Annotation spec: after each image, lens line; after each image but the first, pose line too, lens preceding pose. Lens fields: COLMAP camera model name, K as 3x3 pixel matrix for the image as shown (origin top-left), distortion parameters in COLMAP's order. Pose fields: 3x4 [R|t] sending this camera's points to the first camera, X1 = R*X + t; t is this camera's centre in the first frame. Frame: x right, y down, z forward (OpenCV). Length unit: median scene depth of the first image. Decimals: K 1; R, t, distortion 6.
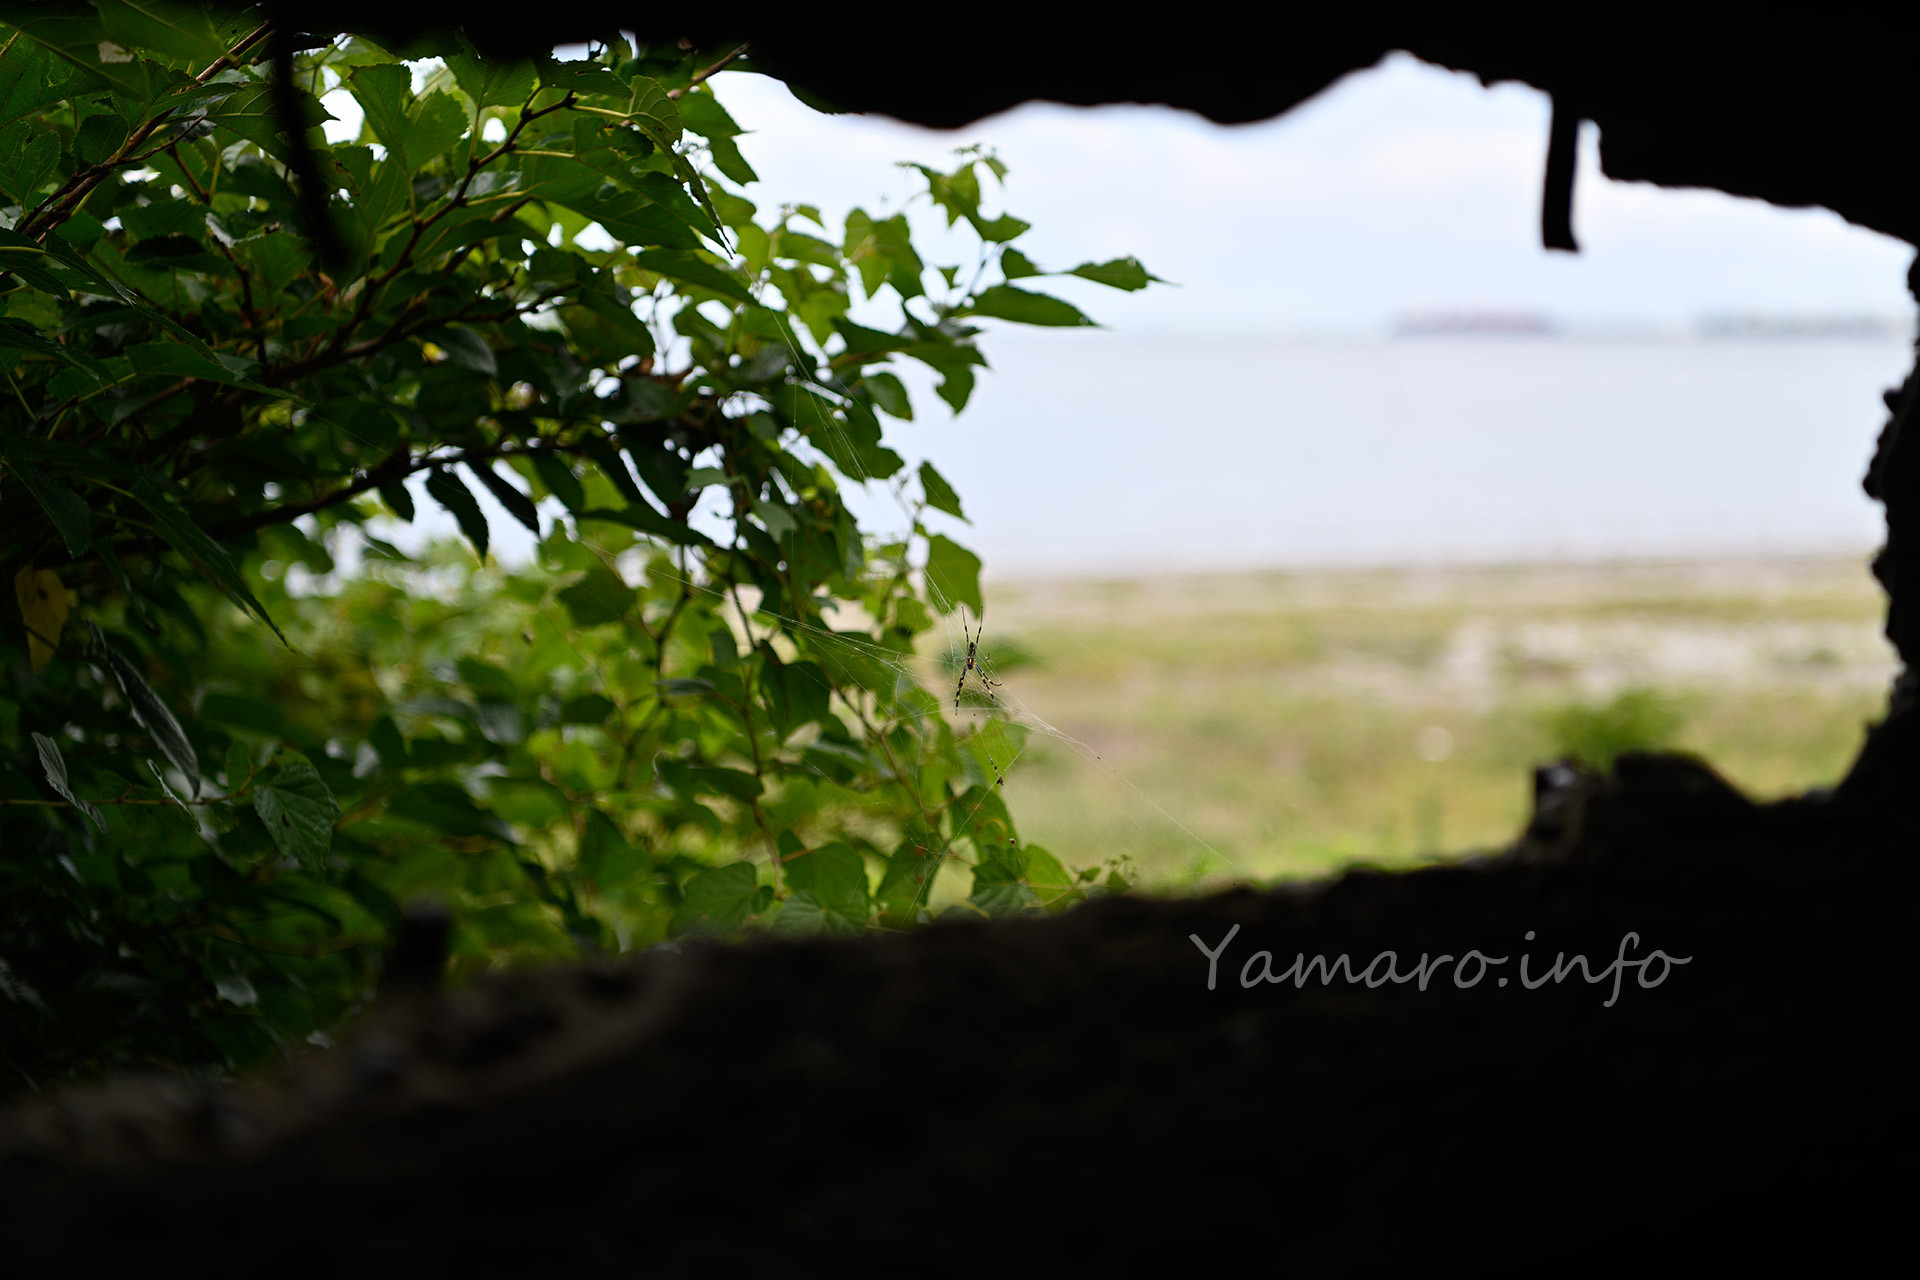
lens RADIAL K [[3131.7, 0, 969.6], [0, 3131.7, 646.6], [0, 0, 1]] dist [0.219607, 0.000000]
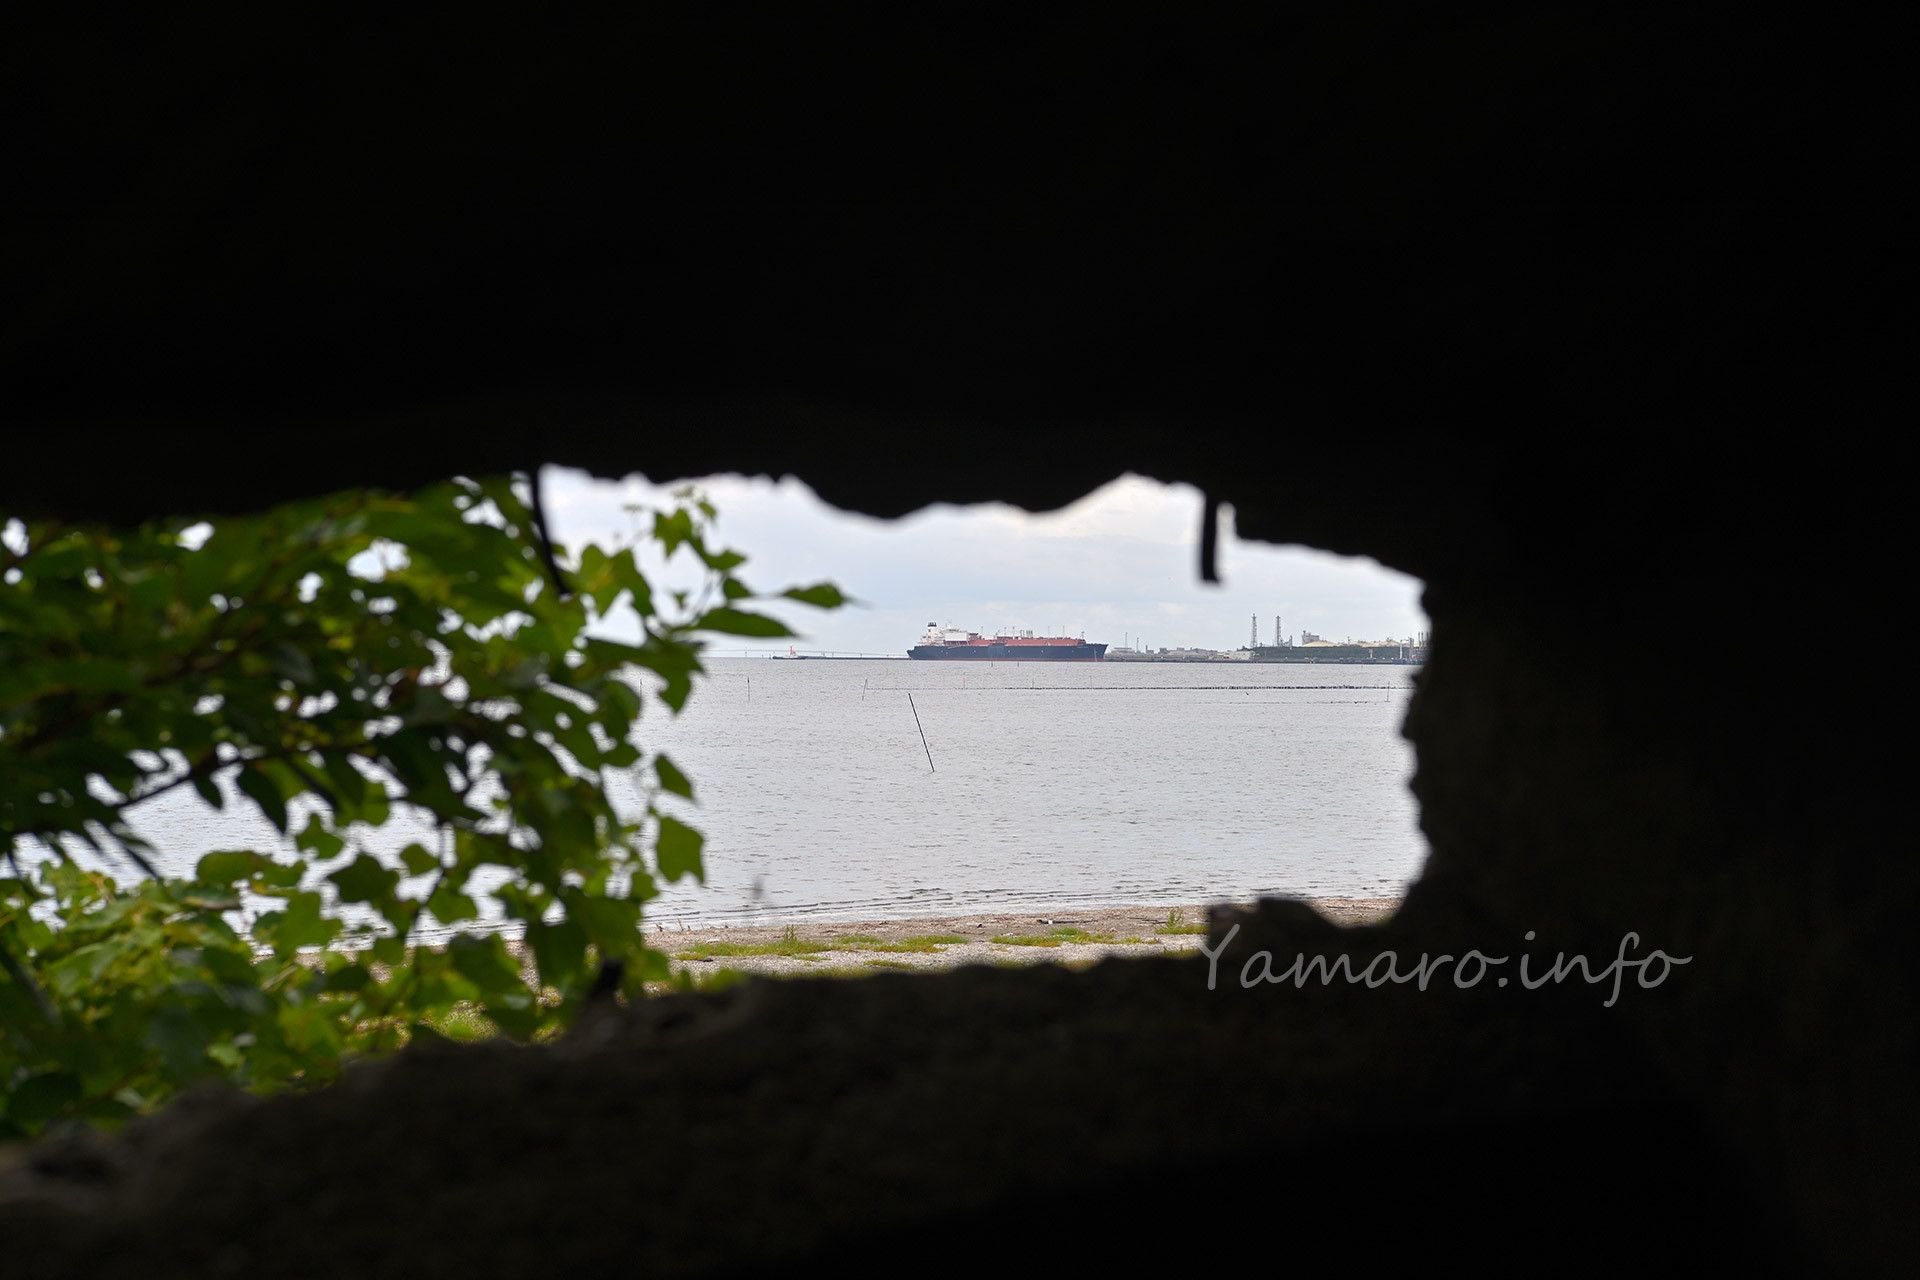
lens RADIAL K [[3701.9, 0, 957.8], [0, 3701.9, 644.2], [0, 0, 1]] dist [0.313629, 0.000000]
pose [[0.989911, -0.009158, 0.141395, -0.101236], [0.023806, 0.994473, -0.102254, 0.046507], [-0.139677, 0.104588, 0.984658, -0.407183]]
